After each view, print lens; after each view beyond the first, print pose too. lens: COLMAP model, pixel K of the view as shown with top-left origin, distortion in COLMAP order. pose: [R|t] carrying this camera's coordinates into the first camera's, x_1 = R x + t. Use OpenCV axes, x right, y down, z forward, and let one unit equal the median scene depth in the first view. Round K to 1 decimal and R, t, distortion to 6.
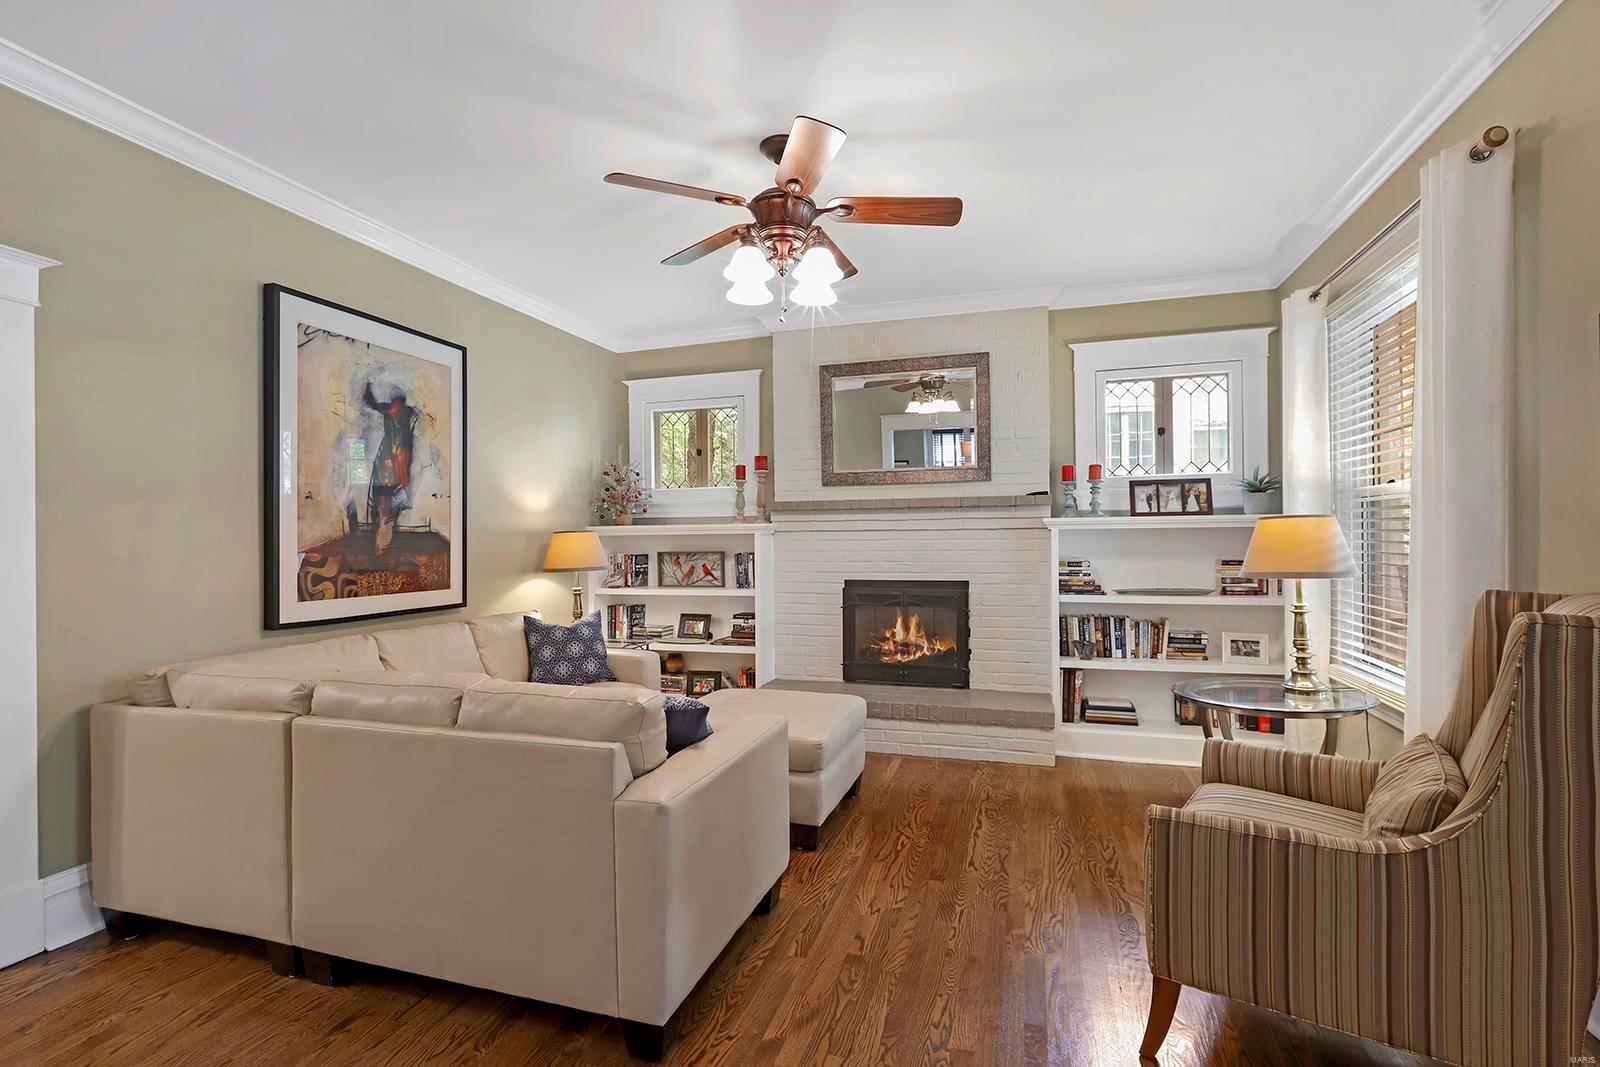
lens RADIAL K [[734.0, 0, 809.2], [0, 734.0, 535.0], [0, 0, 1]] dist [0.001524, 0.000159]
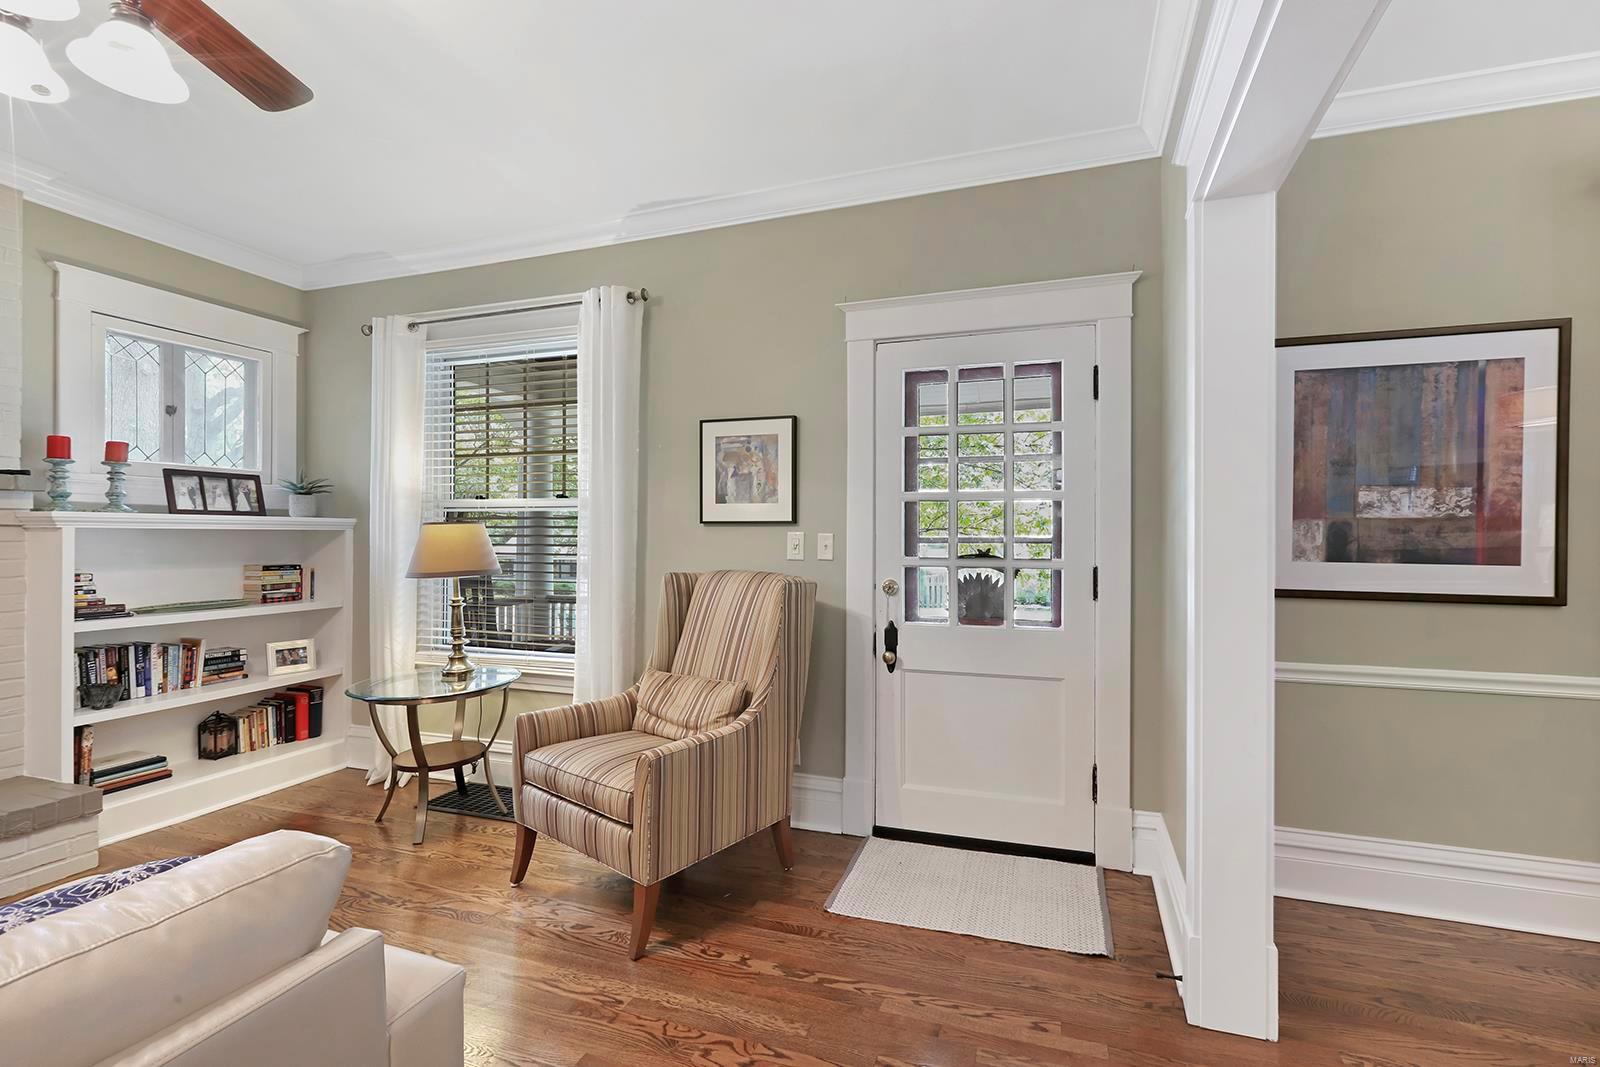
lens RADIAL K [[734.0, 0, 809.2], [0, 734.0, 535.0], [0, 0, 1]] dist [0.001524, 0.000159]
pose [[0.042726, 0.011612, 0.999019, -0.324972], [-0.005871, 0.999918, -0.011371, 0.002535], [-0.999070, -0.005380, 0.042790, 0.276267]]
